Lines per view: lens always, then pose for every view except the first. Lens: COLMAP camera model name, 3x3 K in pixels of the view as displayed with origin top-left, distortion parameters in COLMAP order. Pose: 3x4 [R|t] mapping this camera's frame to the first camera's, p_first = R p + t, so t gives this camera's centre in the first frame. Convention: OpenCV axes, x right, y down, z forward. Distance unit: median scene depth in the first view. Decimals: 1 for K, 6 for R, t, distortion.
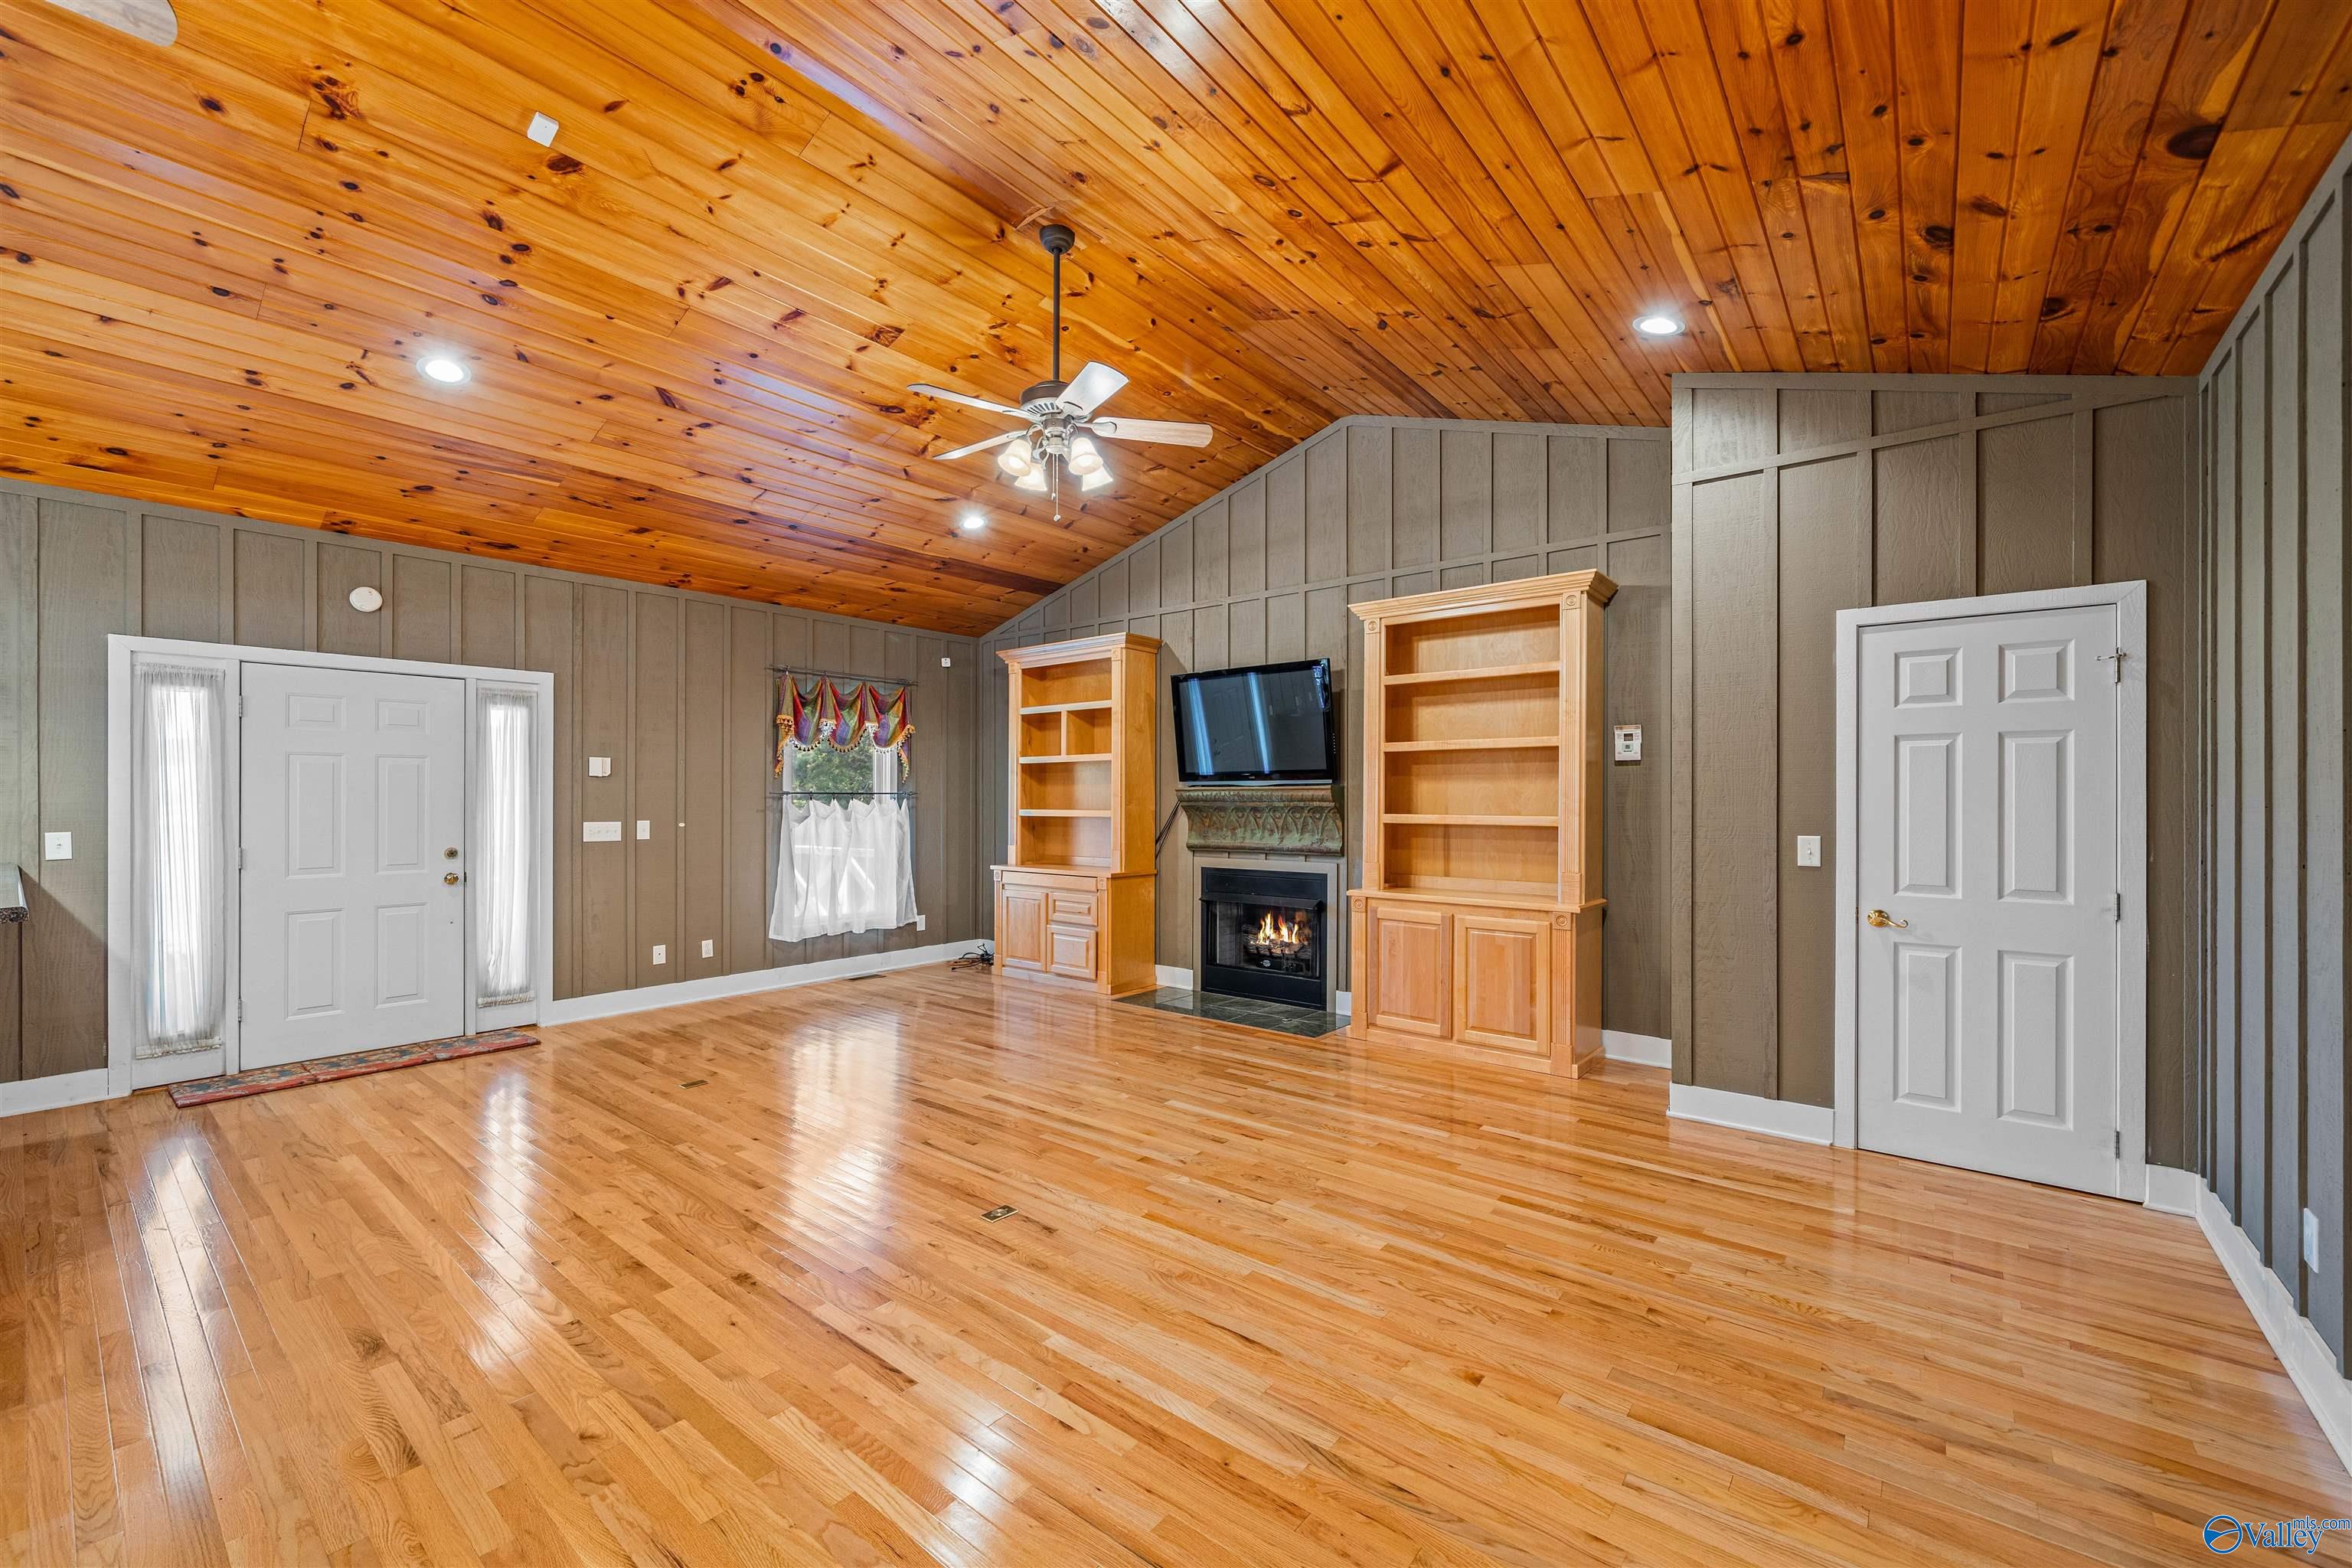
lens RADIAL K [[948.1, 0, 1176.4], [0, 948.1, 794.2], [0, 0, 1]] dist [-0.003244, 0.000487]
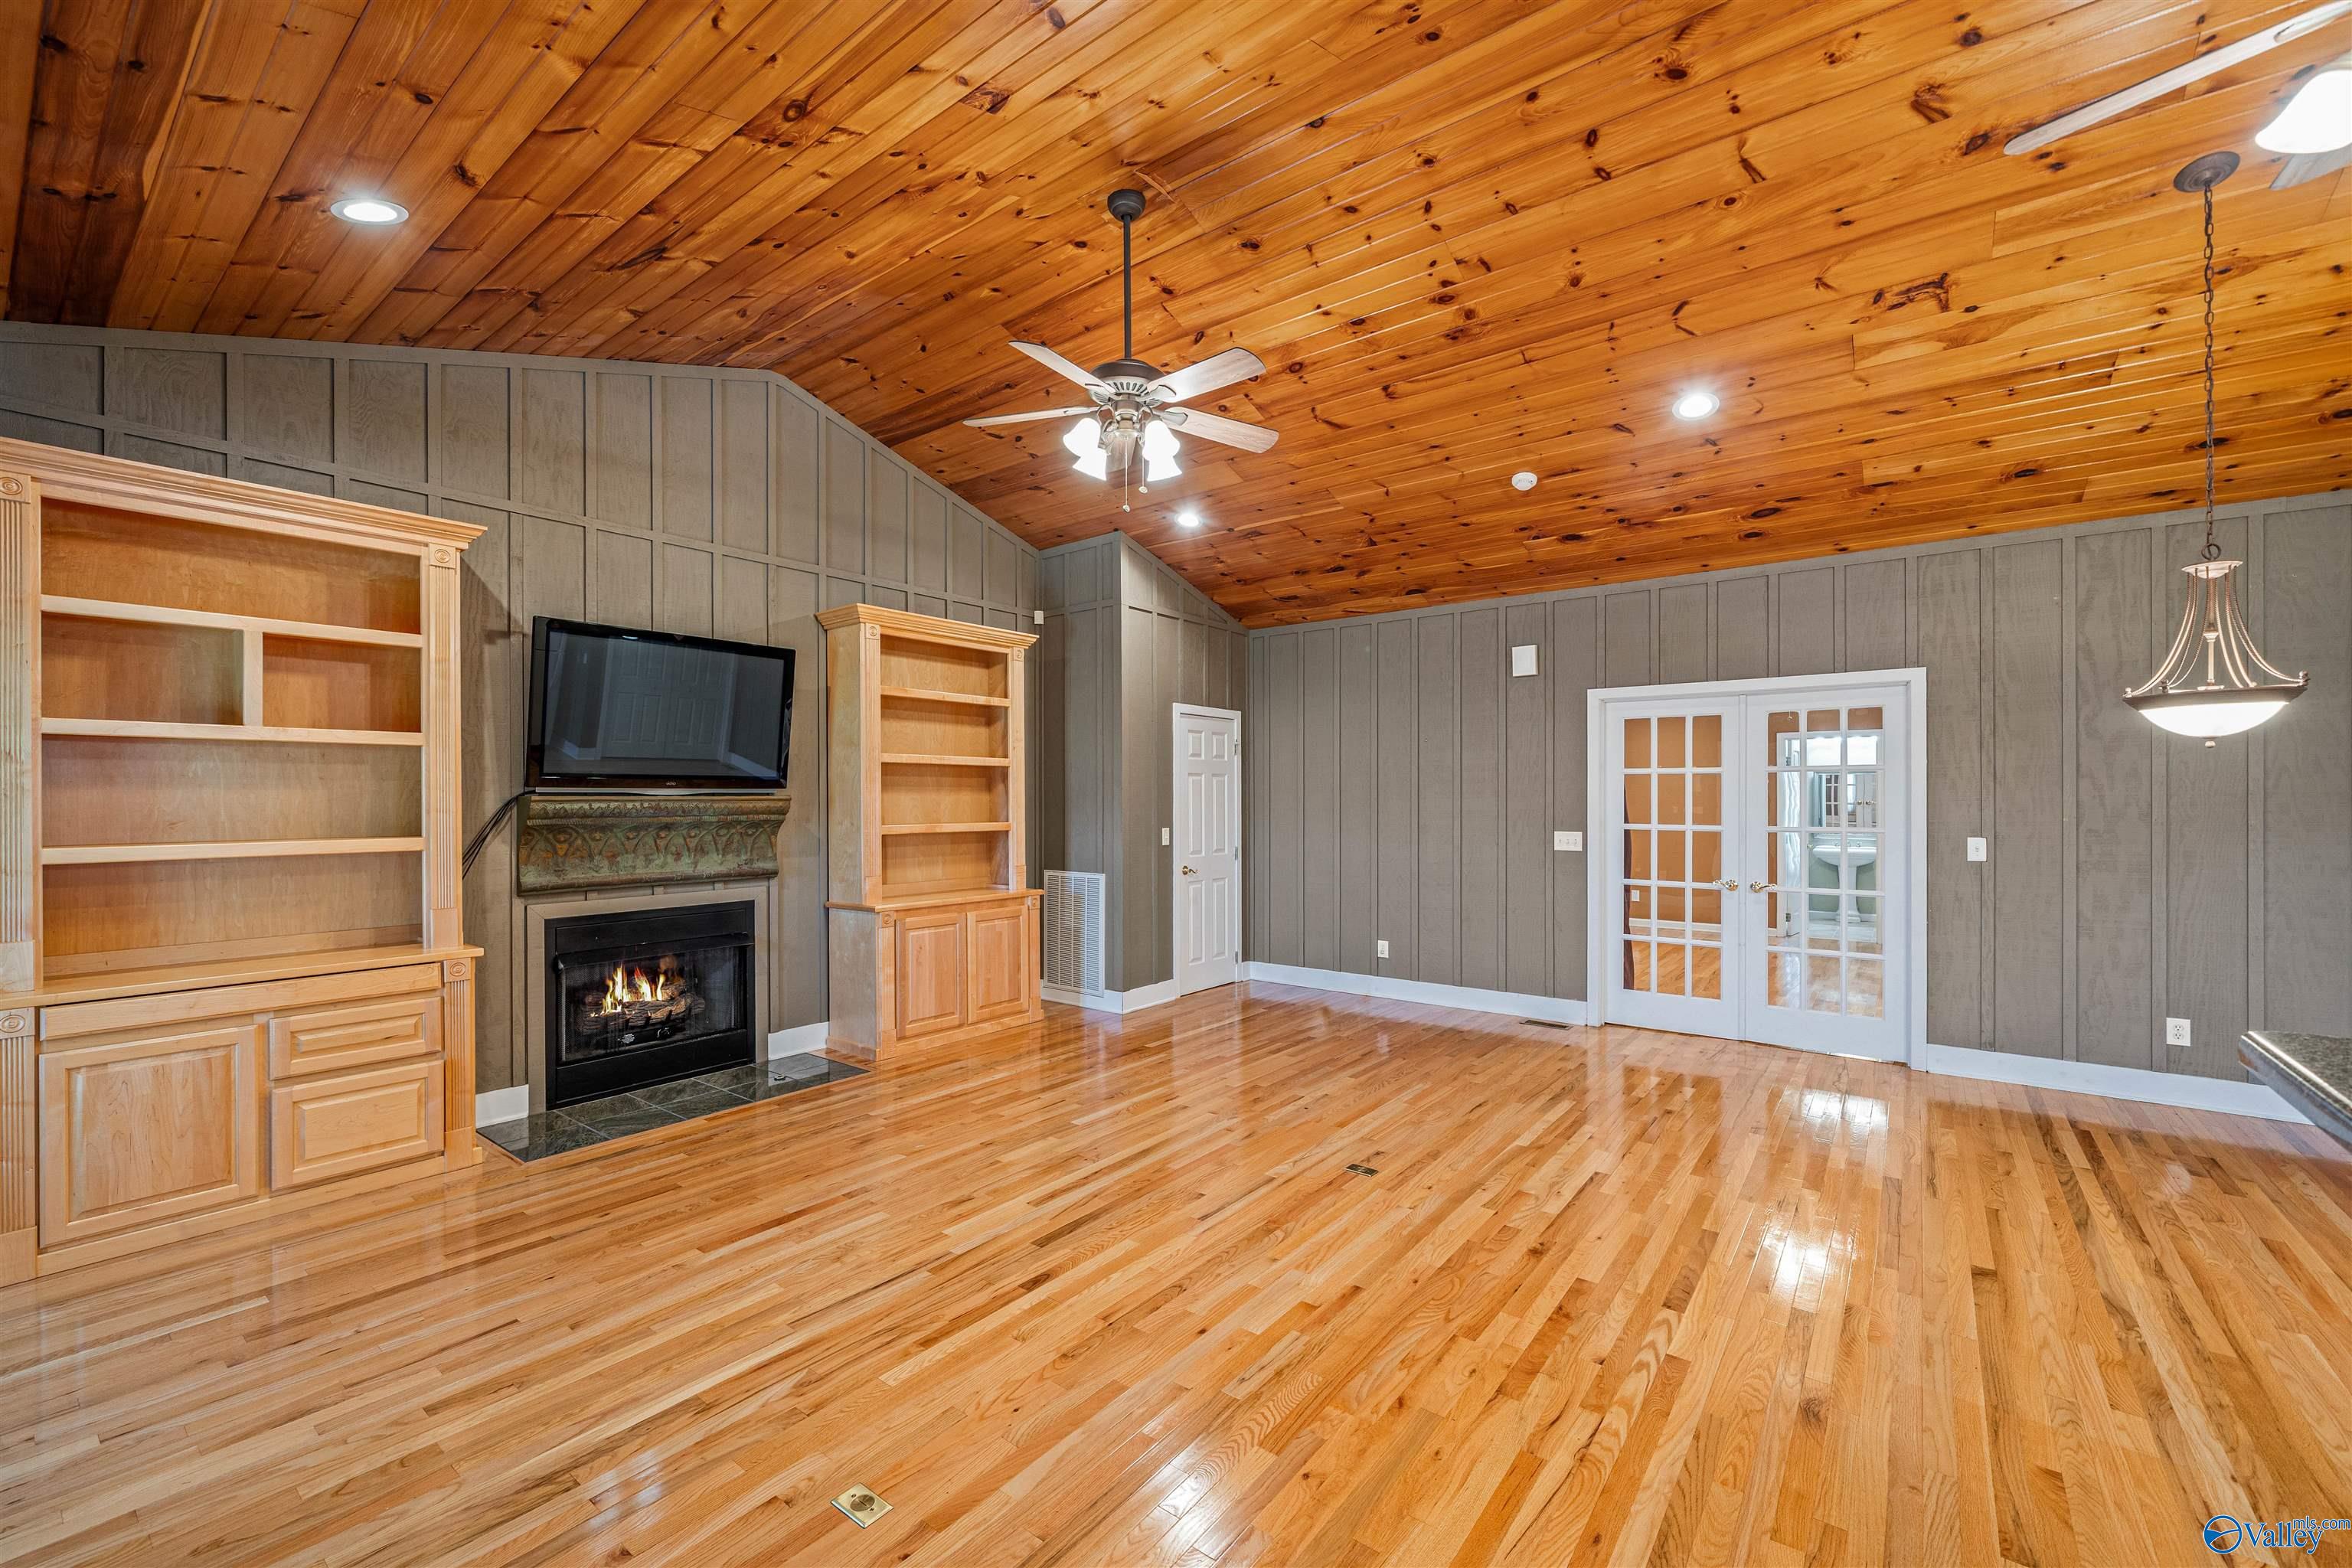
lens RADIAL K [[948.1, 0, 1165.1], [0, 948.1, 798.7], [0, 0, 1]] dist [-0.003244, 0.000487]
pose [[-0.015099, 0.000329, 0.999886, -0.874076], [-0.001112, 0.999999, -0.000346, -0.008195], [-0.999885, -0.001117, -0.015099, 0.817197]]
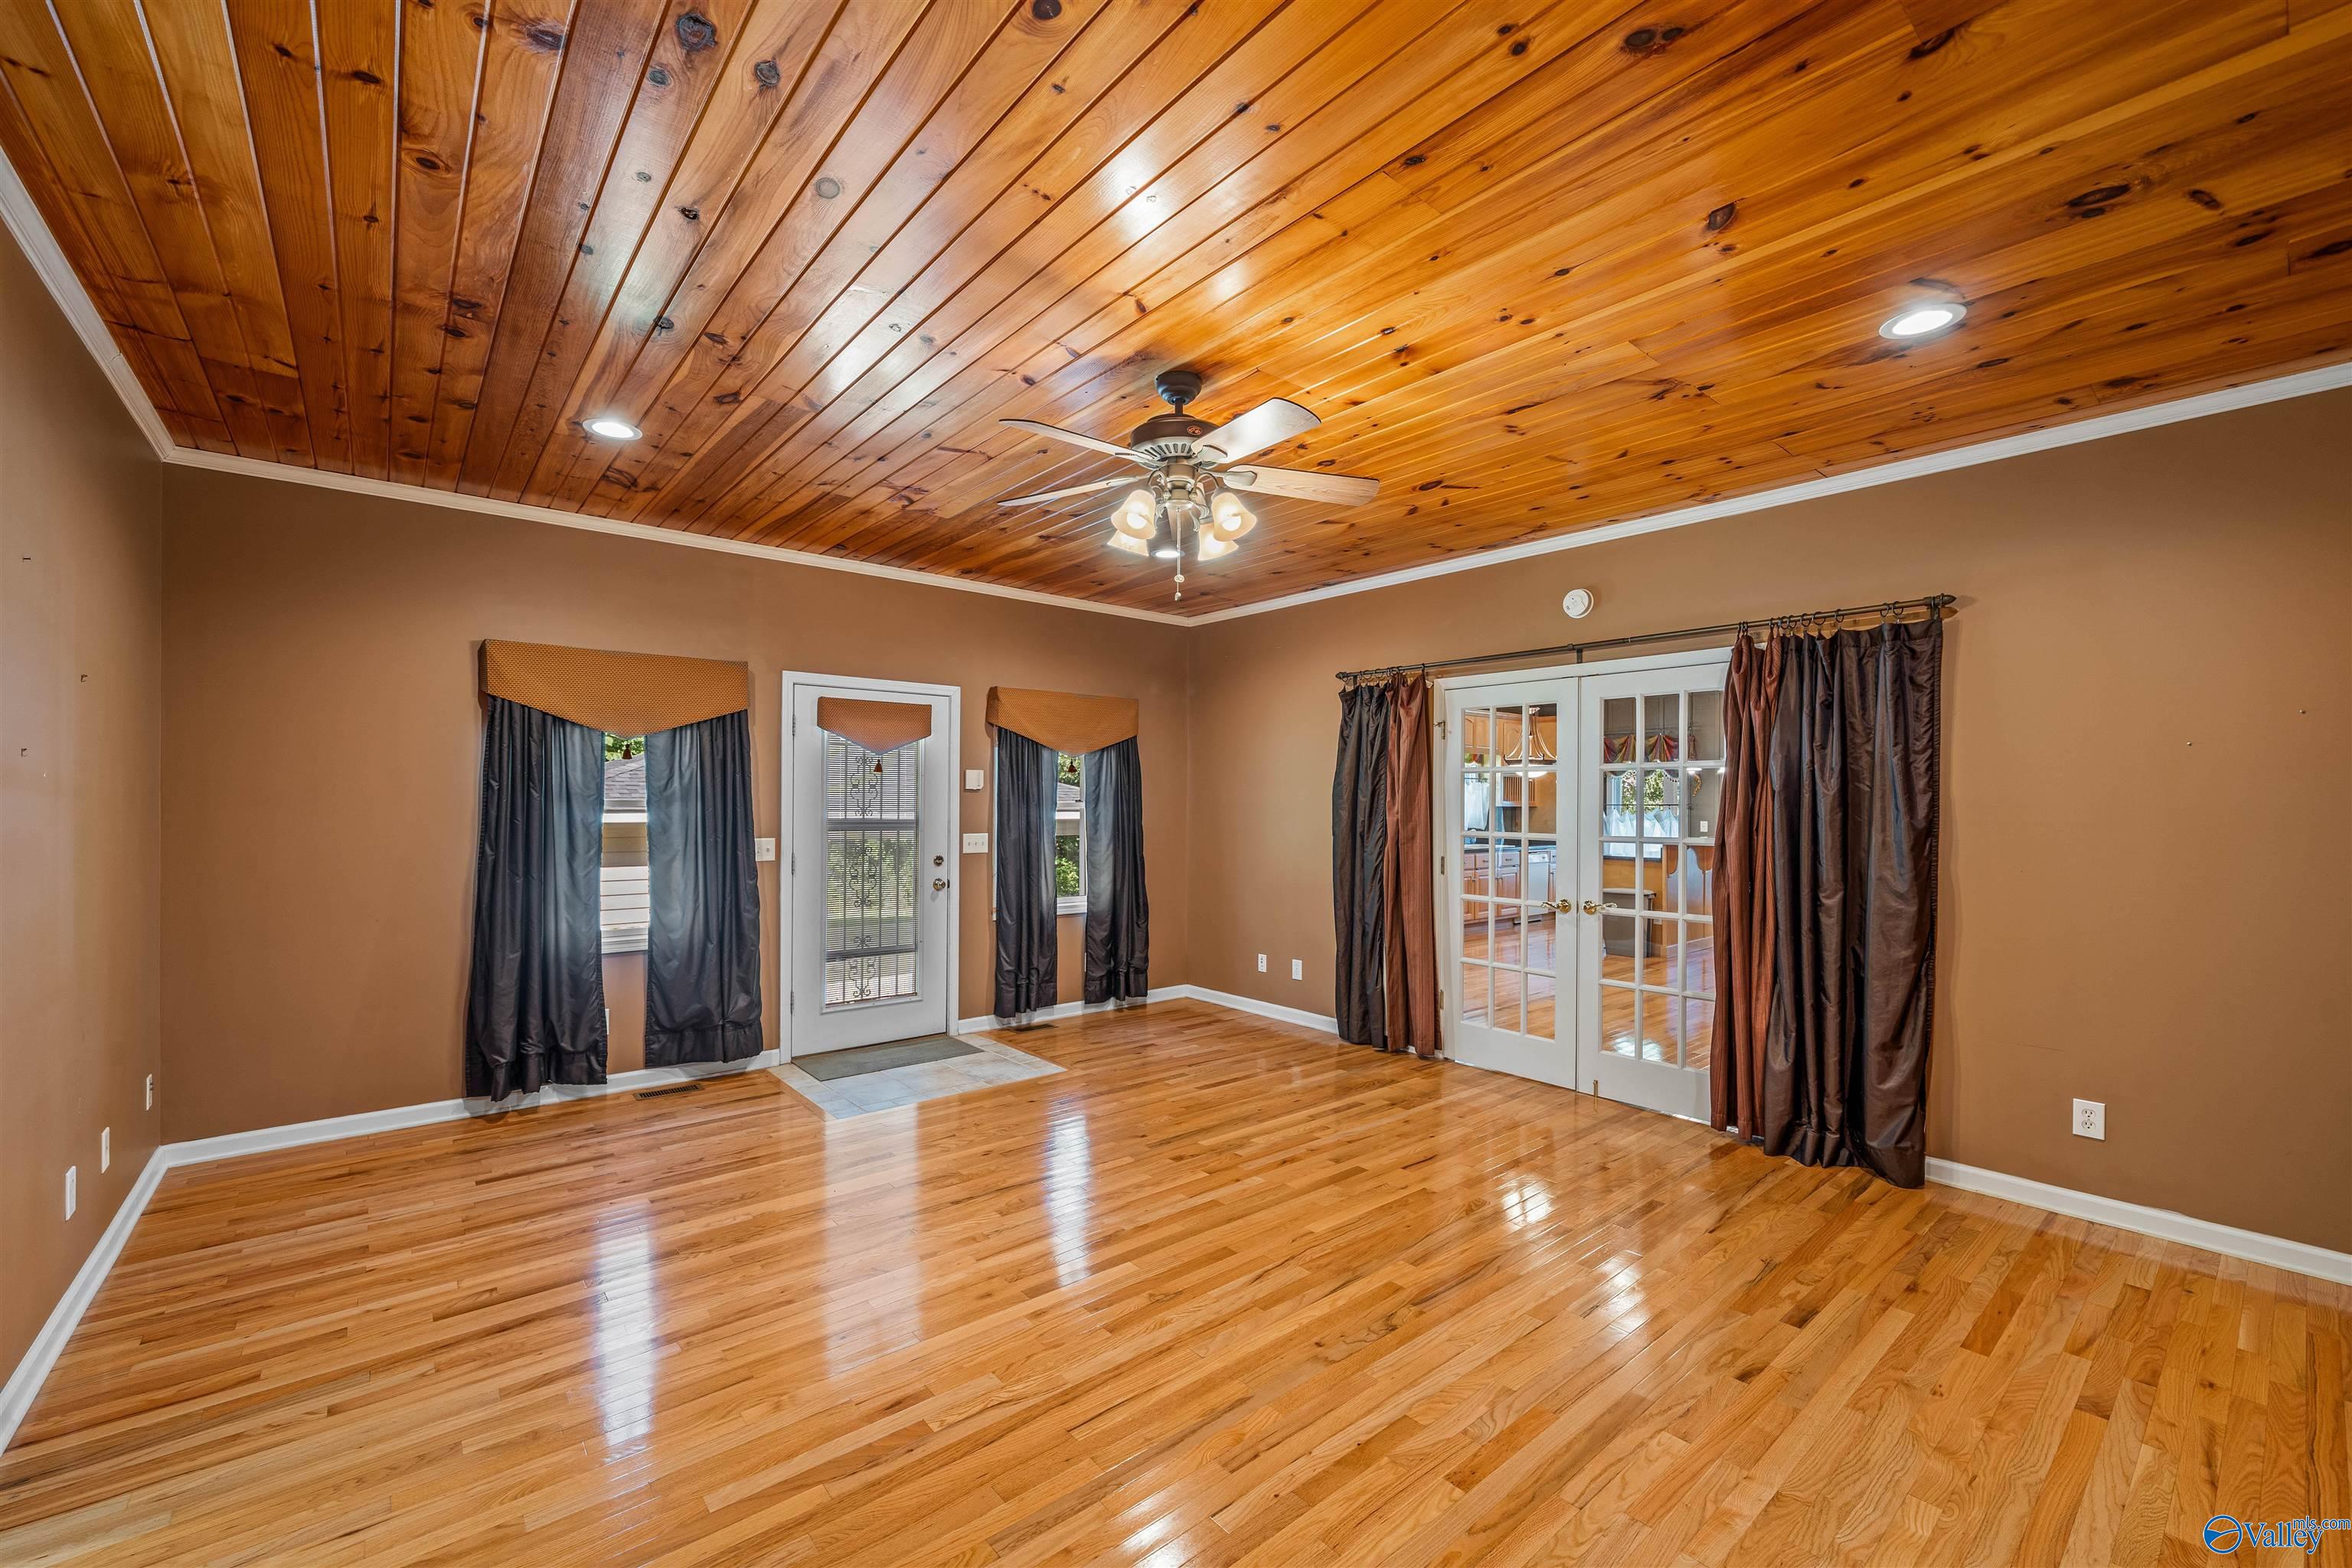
lens RADIAL K [[948.1, 0, 1171.2], [0, 948.1, 802.8], [0, 0, 1]] dist [-0.003244, 0.000487]
pose [[0.200306, 0.000516, 0.979733, -0.764703], [-0.007338, 0.999973, 0.000974, -0.006831], [-0.979706, -0.007384, 0.200305, 0.304361]]
